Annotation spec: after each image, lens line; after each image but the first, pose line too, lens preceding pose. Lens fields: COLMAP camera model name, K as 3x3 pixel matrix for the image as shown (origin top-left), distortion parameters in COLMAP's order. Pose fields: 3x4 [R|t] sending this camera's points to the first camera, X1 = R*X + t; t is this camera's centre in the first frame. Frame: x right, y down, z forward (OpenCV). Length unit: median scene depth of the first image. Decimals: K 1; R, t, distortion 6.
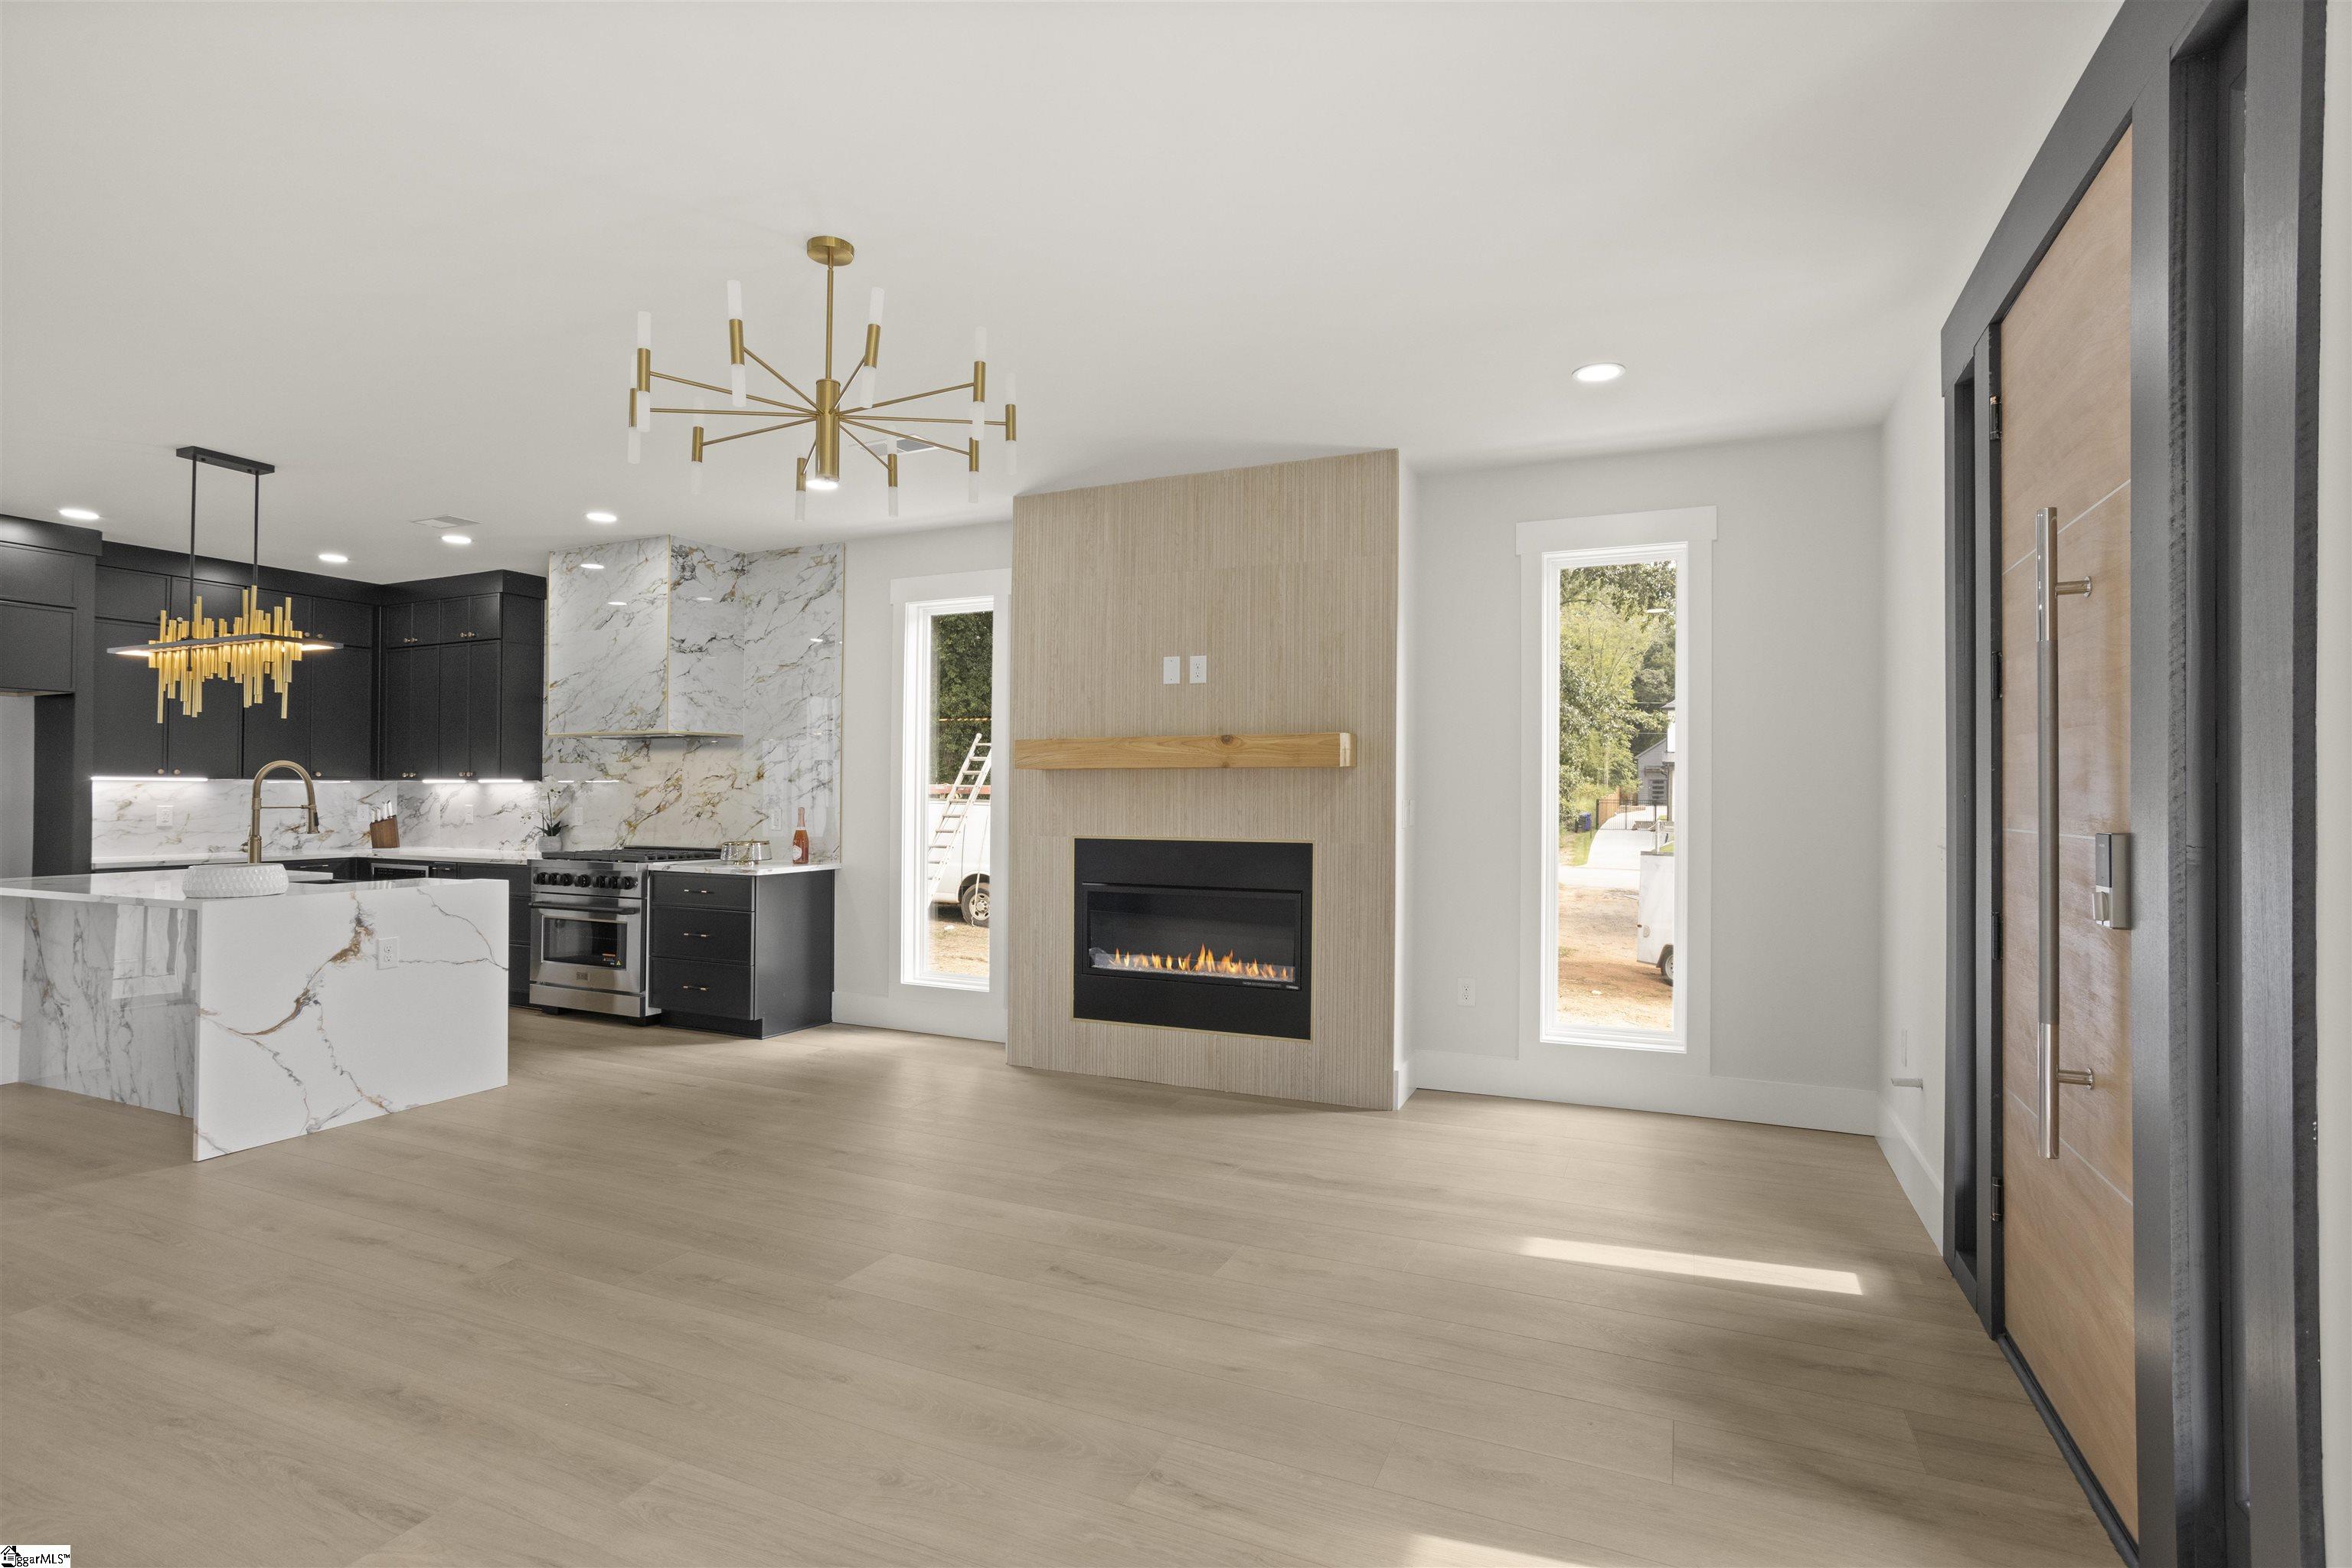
lens RADIAL K [[1118.9, 0, 1174.7], [0, 1118.9, 780.6], [0, 0, 1]] dist [0.006029, 0.001182]
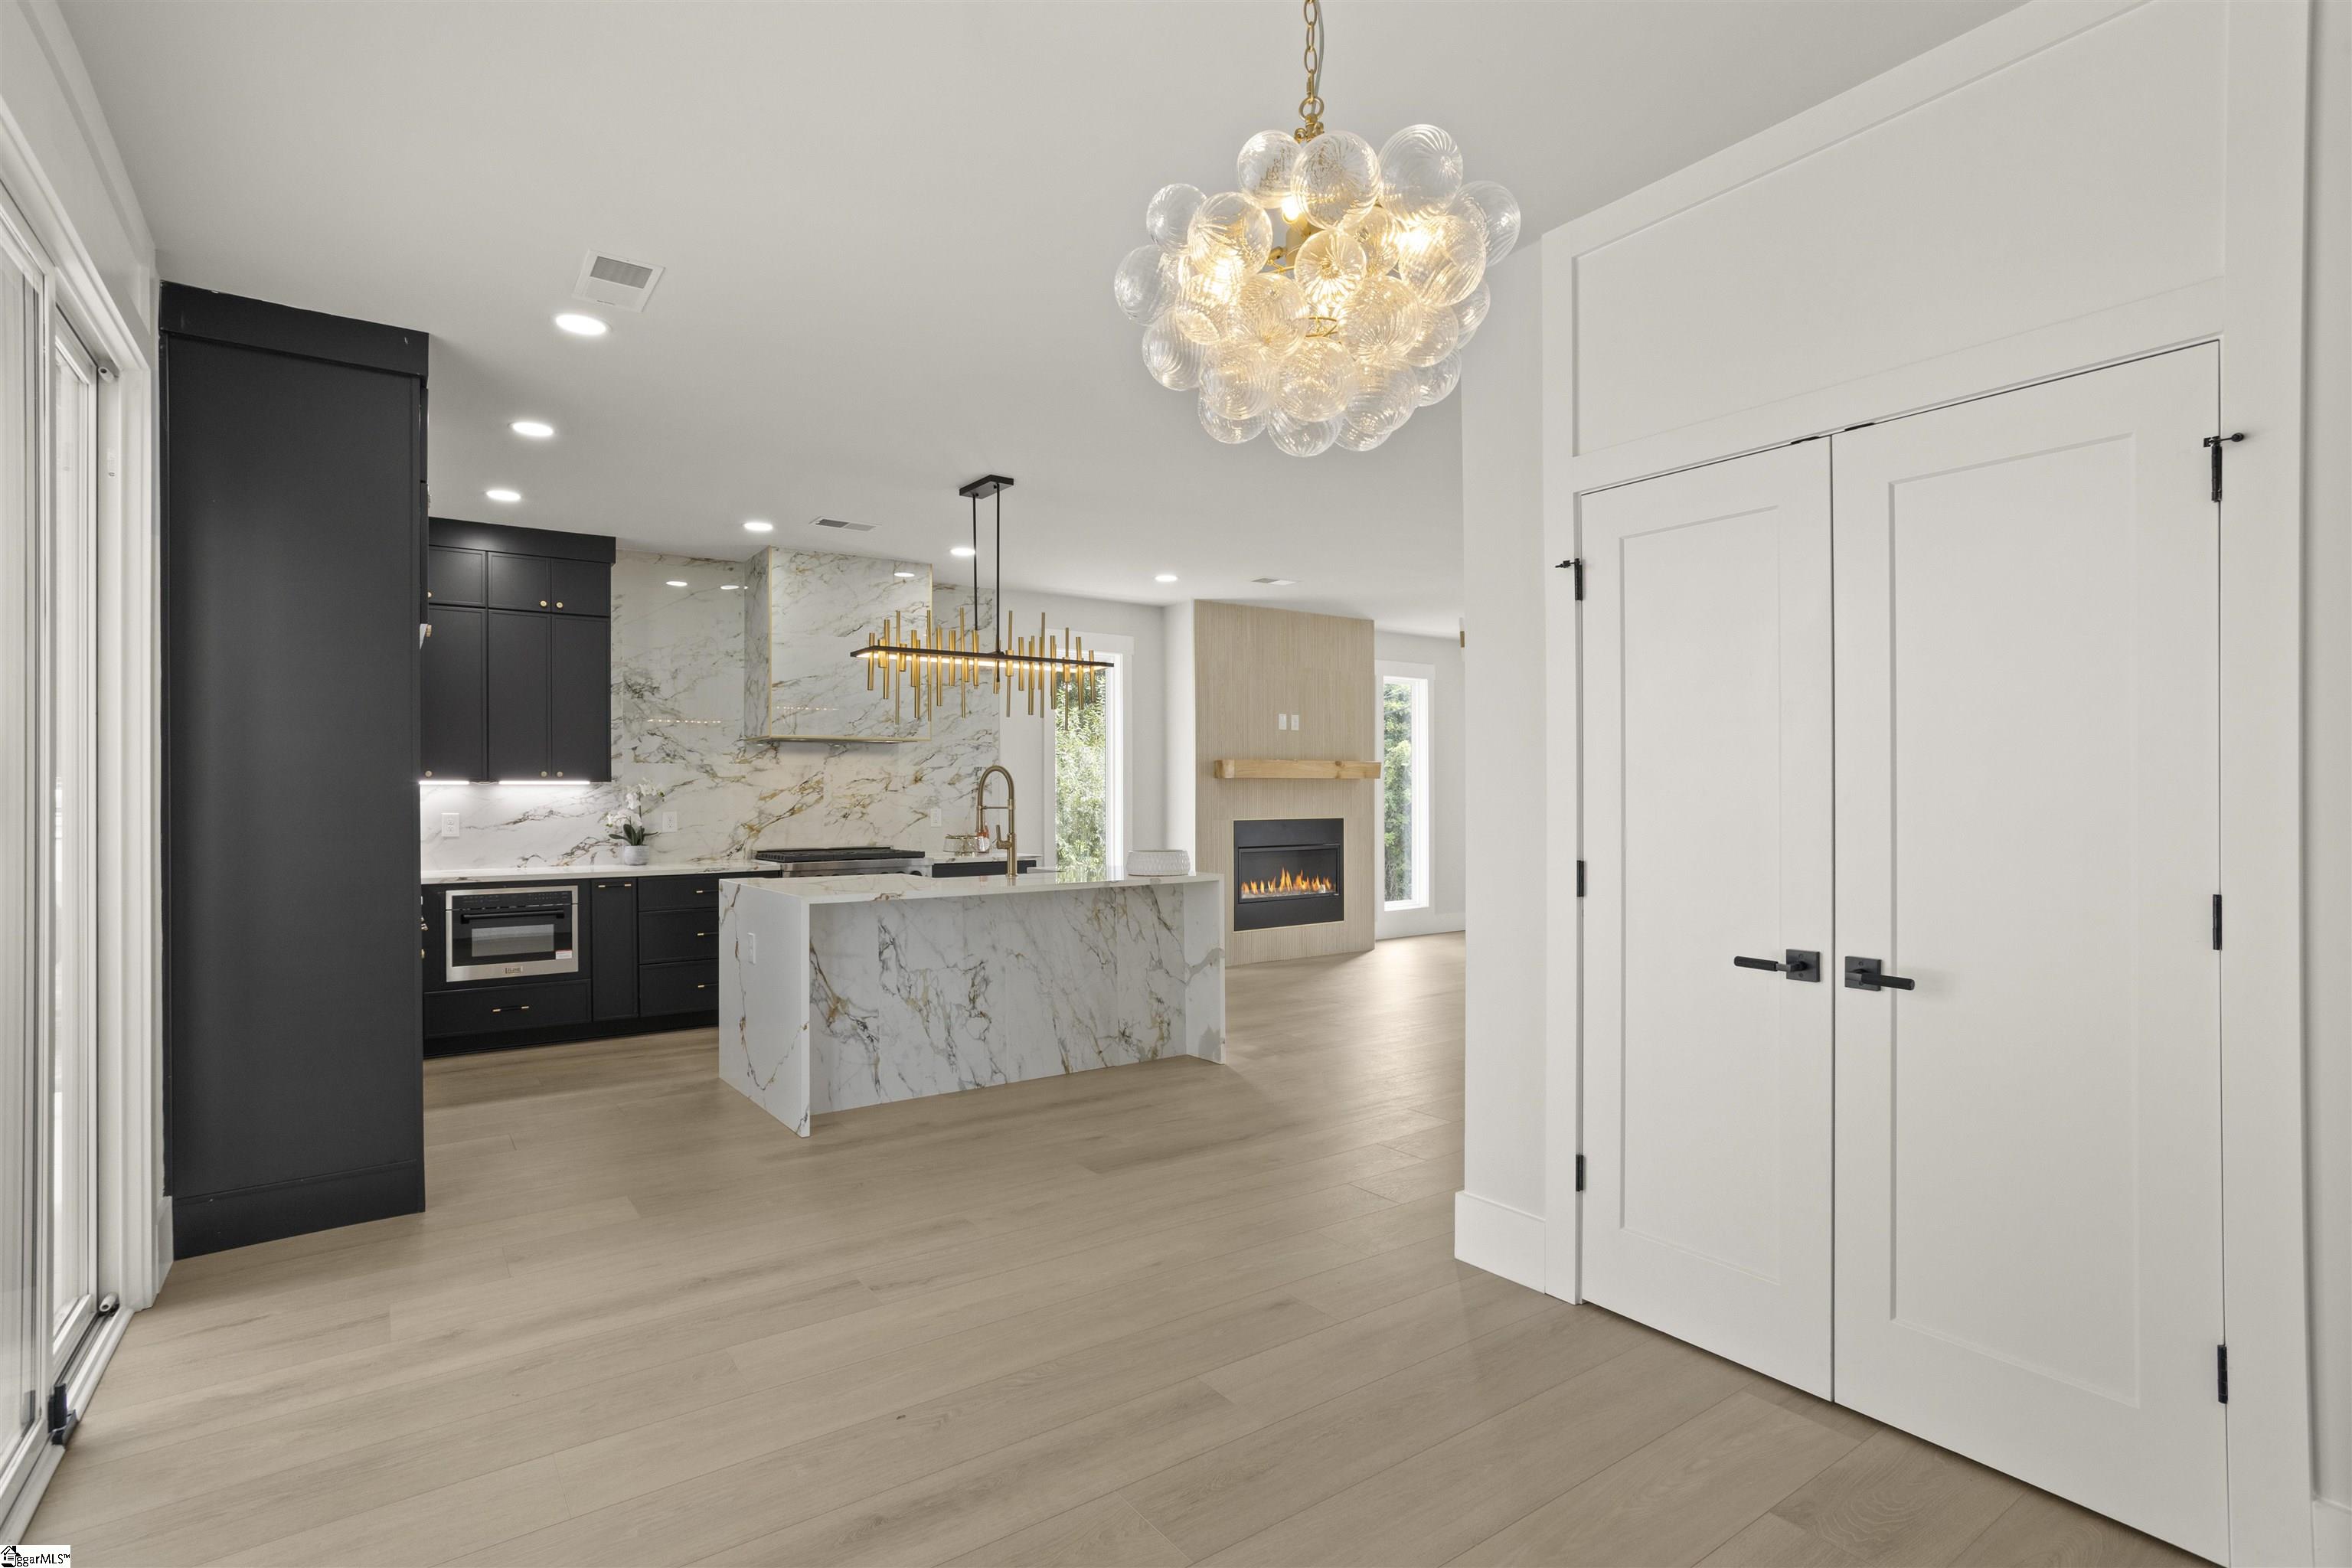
lens RADIAL K [[1118.9, 0, 1183.4], [0, 1118.9, 790.5], [0, 0, 1]] dist [0.006029, 0.001182]
pose [[0.495395, -0.005036, 0.868653, -1.200449], [-0.007586, 0.999920, 0.010124, -0.006373], [-0.868635, -0.011605, 0.495317, 0.205765]]
